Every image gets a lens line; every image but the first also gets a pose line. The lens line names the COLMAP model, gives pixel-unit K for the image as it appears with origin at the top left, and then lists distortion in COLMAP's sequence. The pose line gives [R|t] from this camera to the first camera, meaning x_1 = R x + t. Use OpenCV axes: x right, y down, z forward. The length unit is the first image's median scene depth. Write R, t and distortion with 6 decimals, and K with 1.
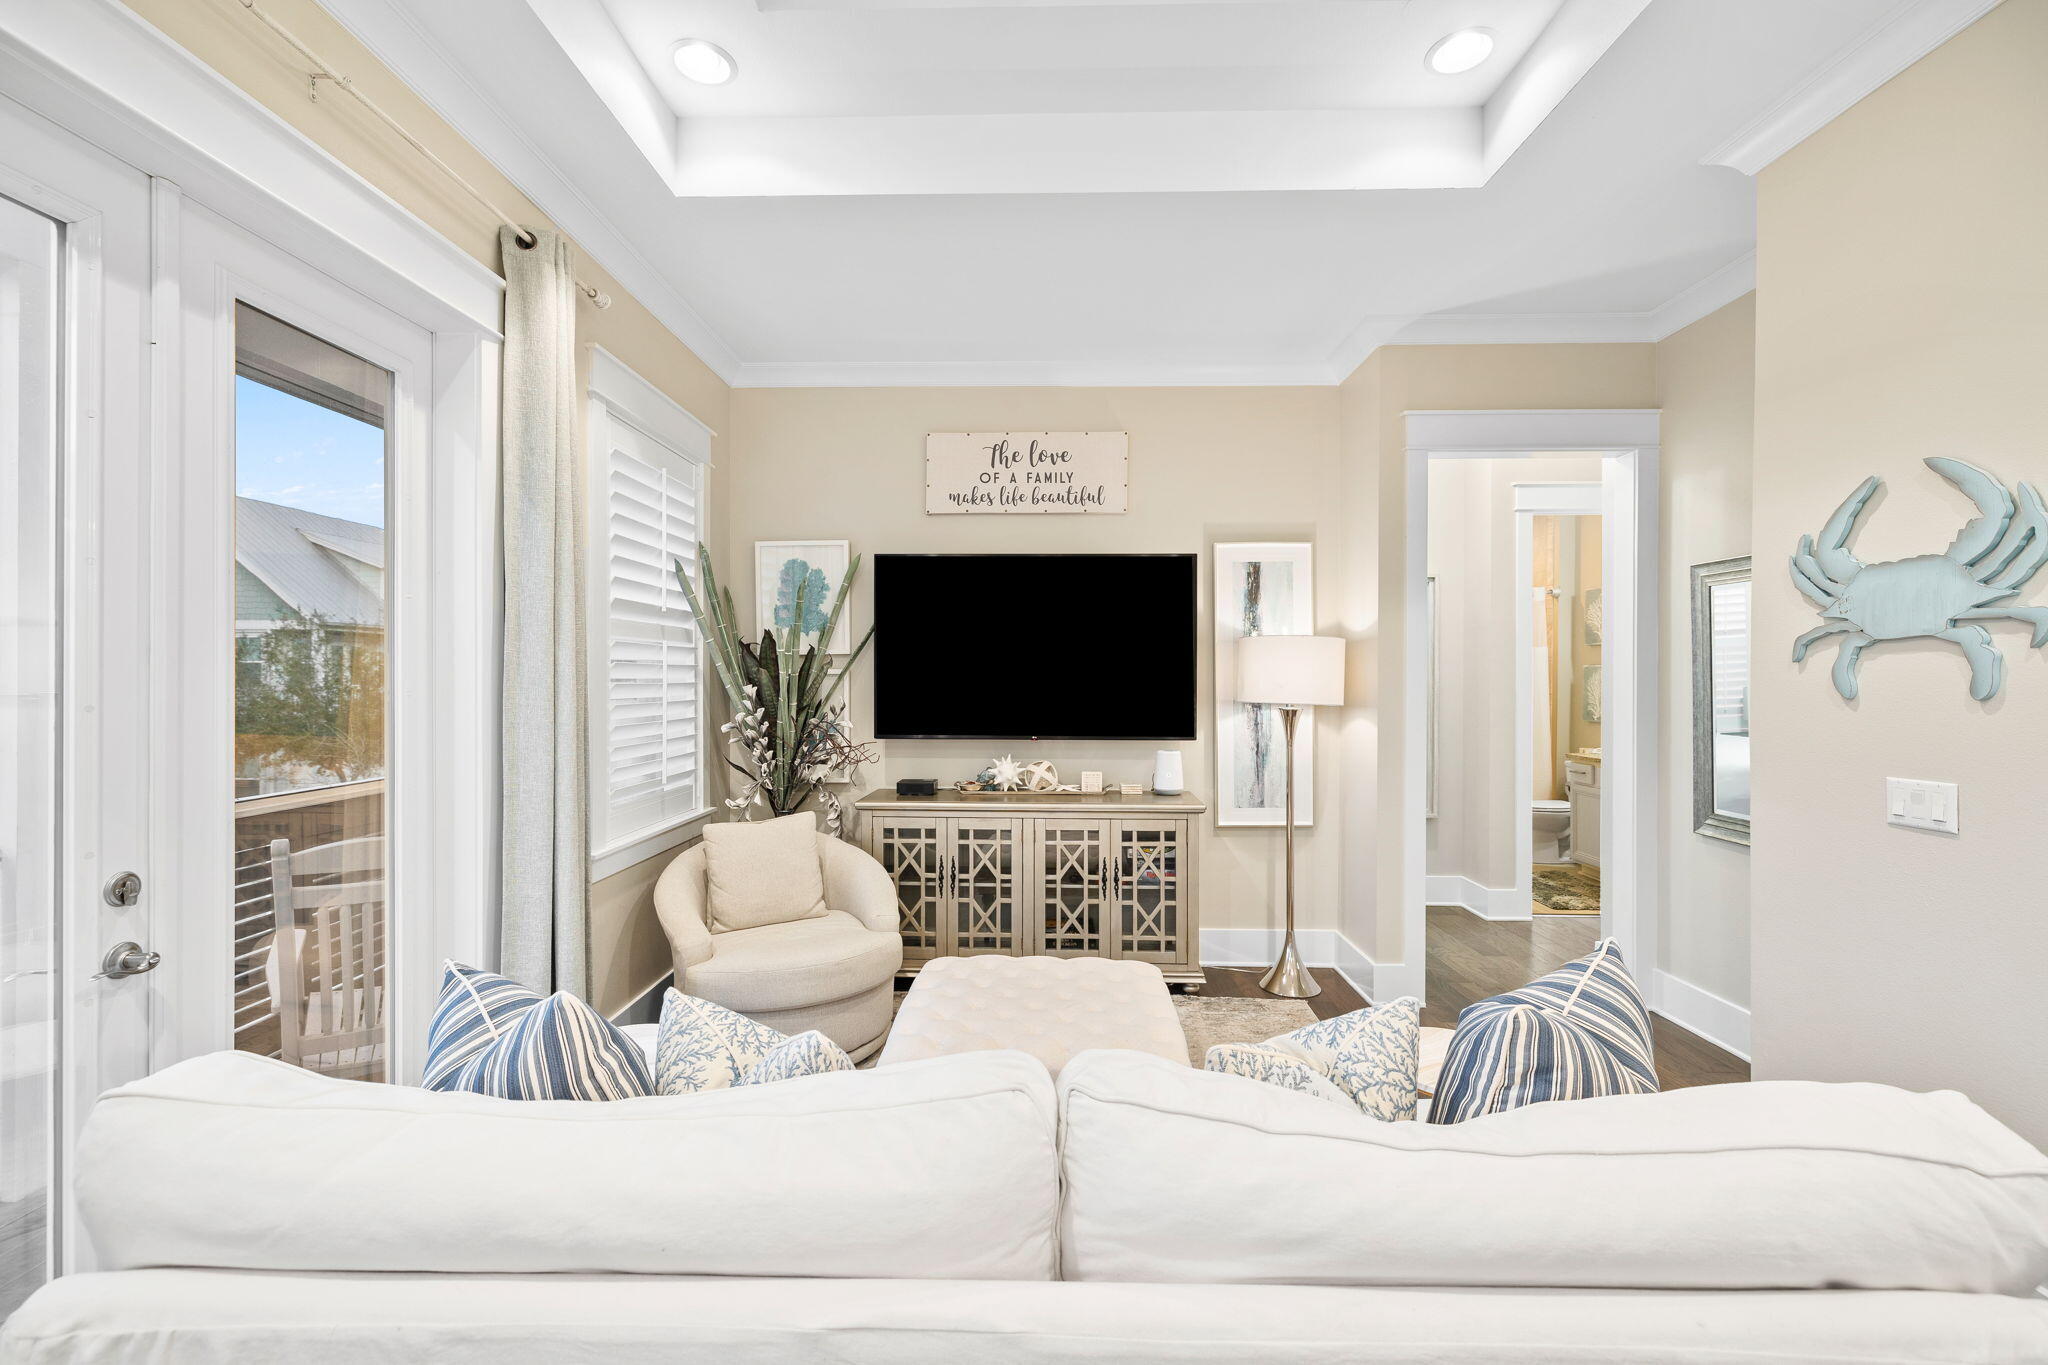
lens RADIAL K [[867.5, 0, 1023.3], [0, 867.5, 685.2], [0, 0, 1]] dist [-0.001750, 0.000569]
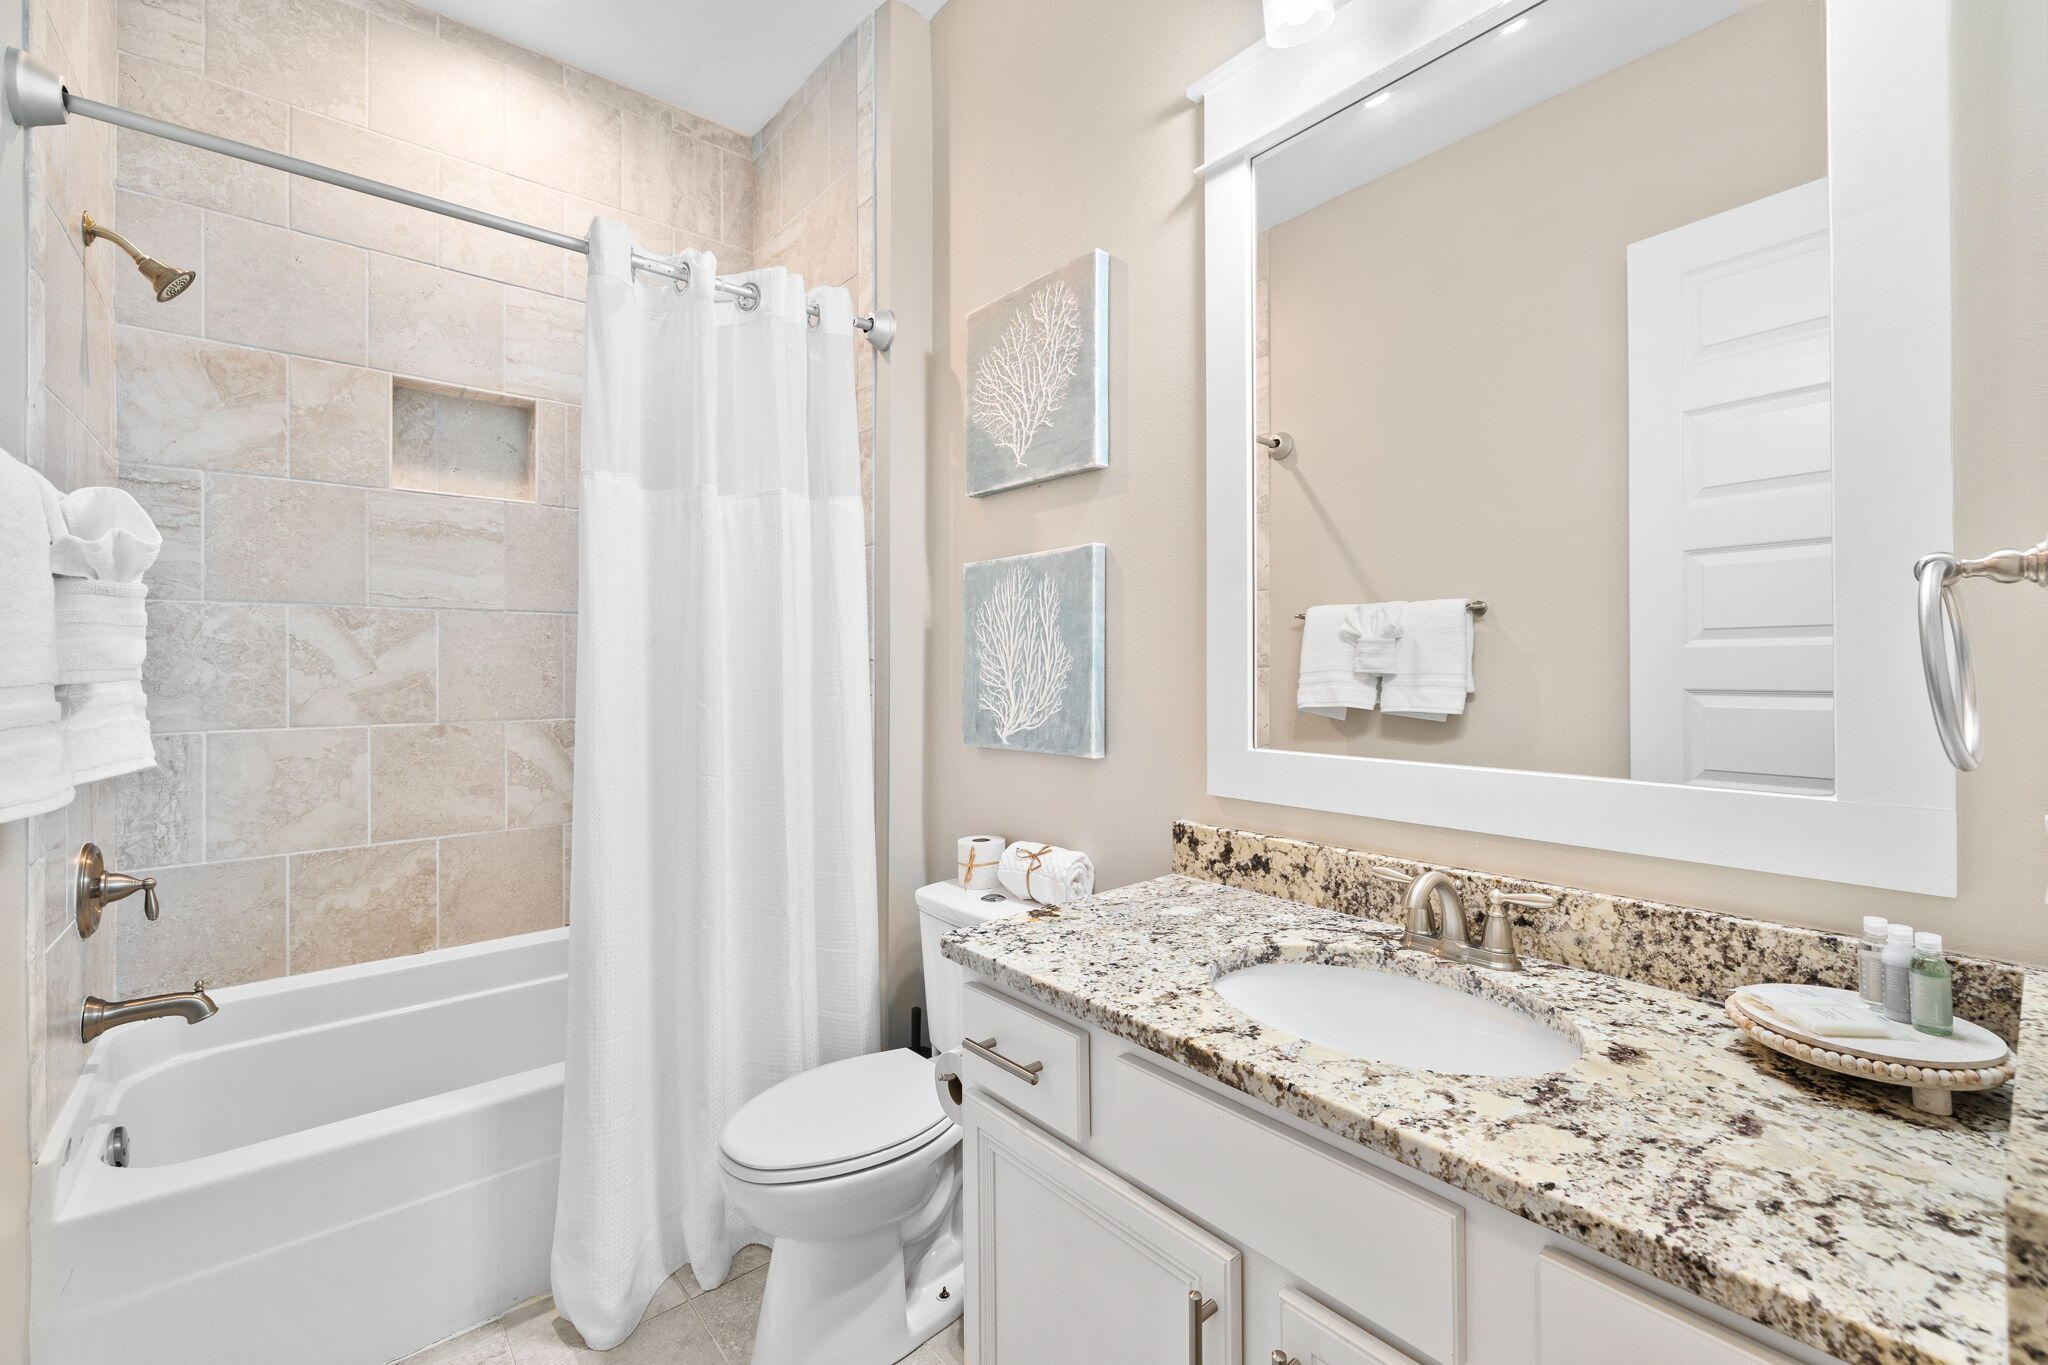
lens RADIAL K [[867.5, 0, 1022.6], [0, 867.5, 674.7], [0, 0, 1]] dist [-0.001750, 0.000569]
pose [[0.750879, -0.006942, 0.660403, 0.447265], [0.008777, 0.999961, 0.000532, 0.016359], [-0.660382, 0.005397, 0.750911, 0.736701]]
